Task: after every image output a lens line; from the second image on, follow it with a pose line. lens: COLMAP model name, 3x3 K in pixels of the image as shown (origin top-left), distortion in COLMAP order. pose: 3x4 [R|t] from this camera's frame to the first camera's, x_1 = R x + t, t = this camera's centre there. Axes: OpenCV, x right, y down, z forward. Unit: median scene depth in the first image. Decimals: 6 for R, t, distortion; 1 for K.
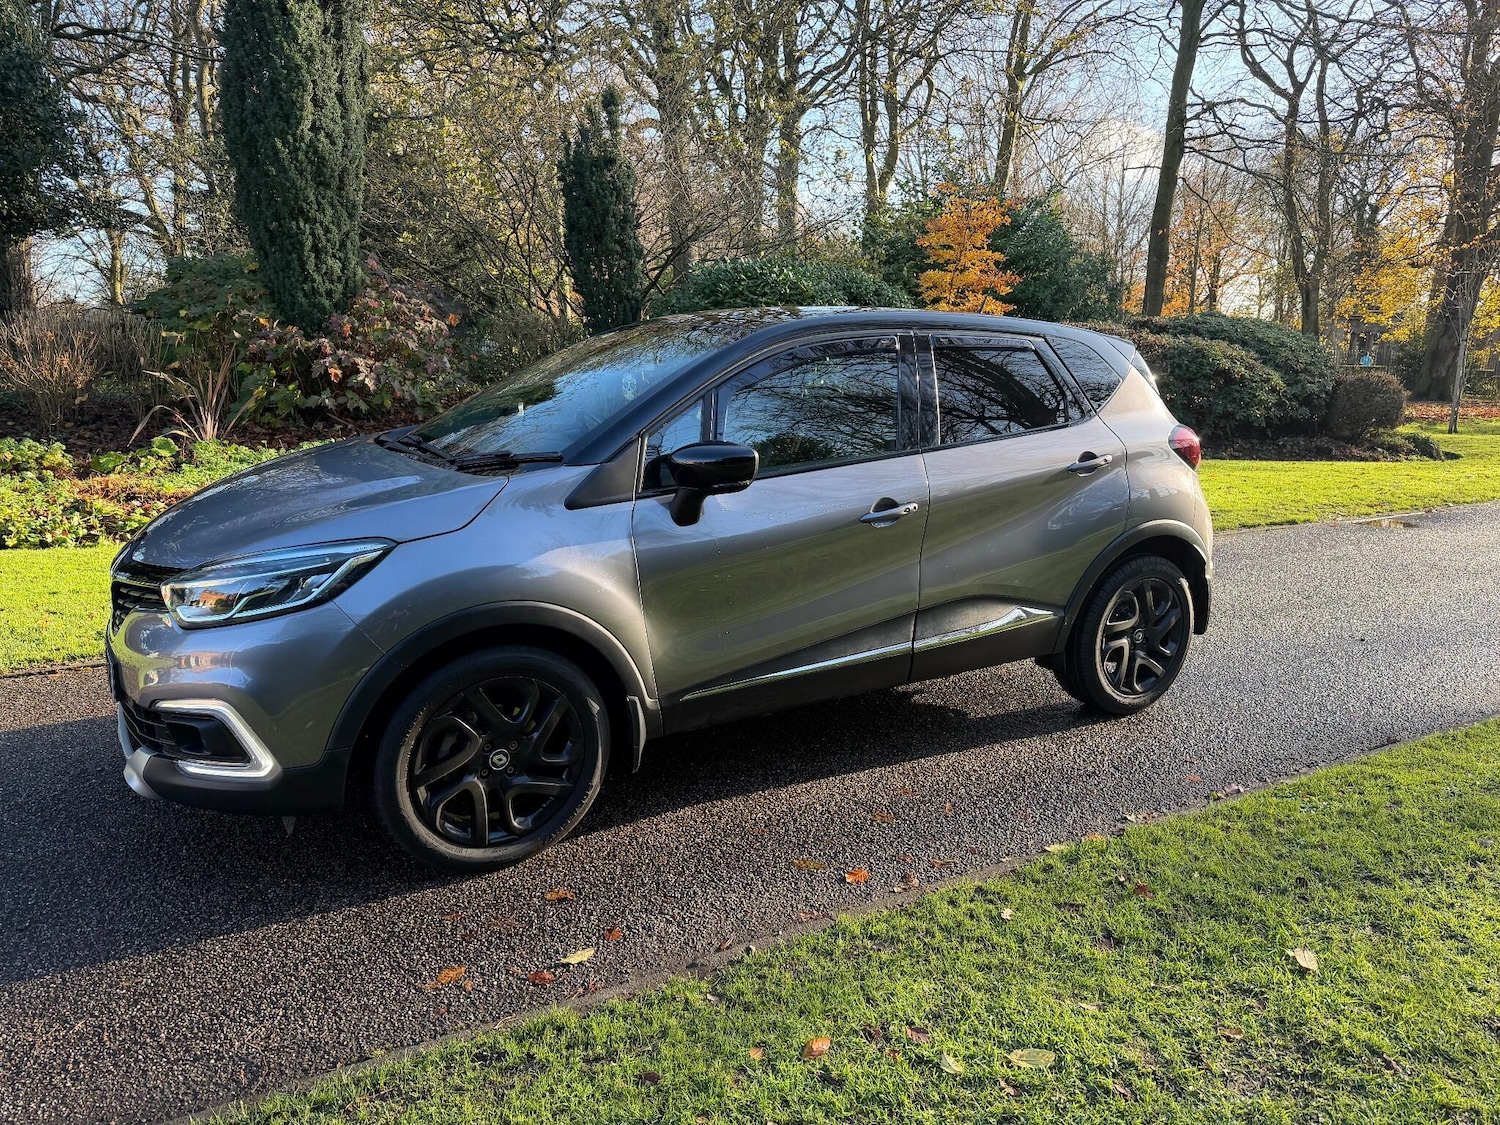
lens RADIAL K [[1018.2, 0, 736.7], [0, 1018.2, 556.3], [0, 0, 1]] dist [0.044787, -0.037880]
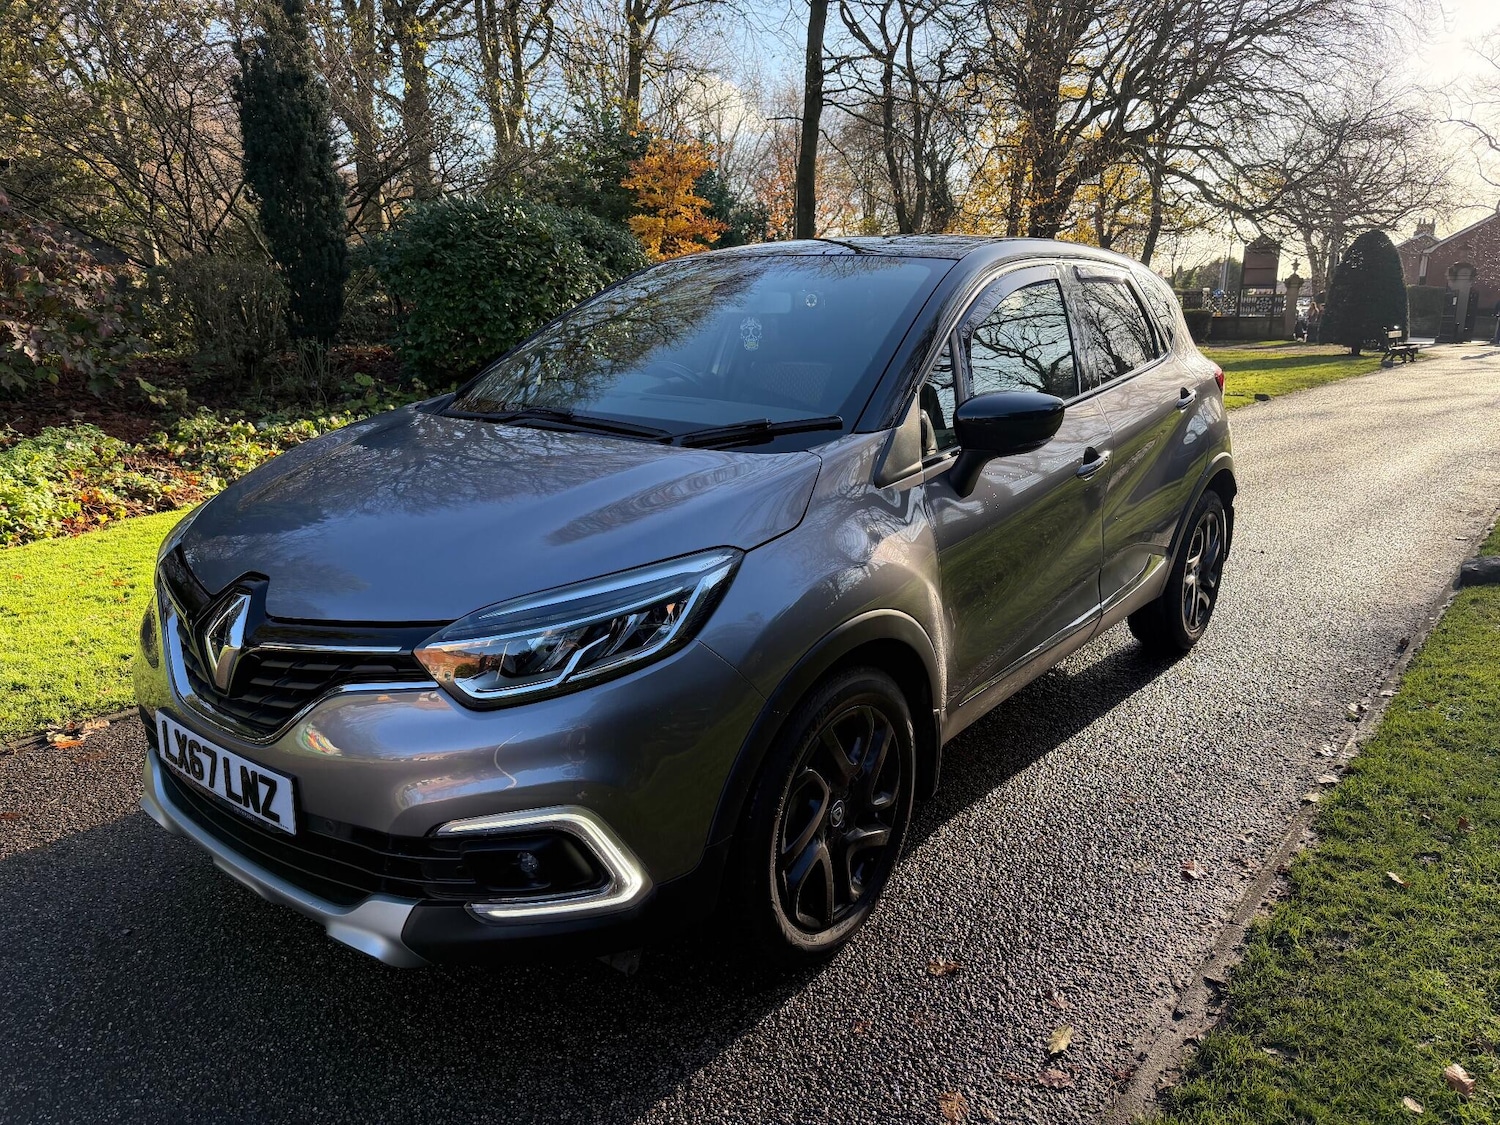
lens RADIAL K [[1034.4, 0, 745.2], [0, 1034.4, 569.9], [0, 0, 1]] dist [0.029054, -0.036933]
pose [[0.937026, -0.106281, 0.332697, -0.127311], [0.088462, 0.993735, 0.068302, -0.011115], [-0.337872, -0.034570, 0.940557, 0.067347]]
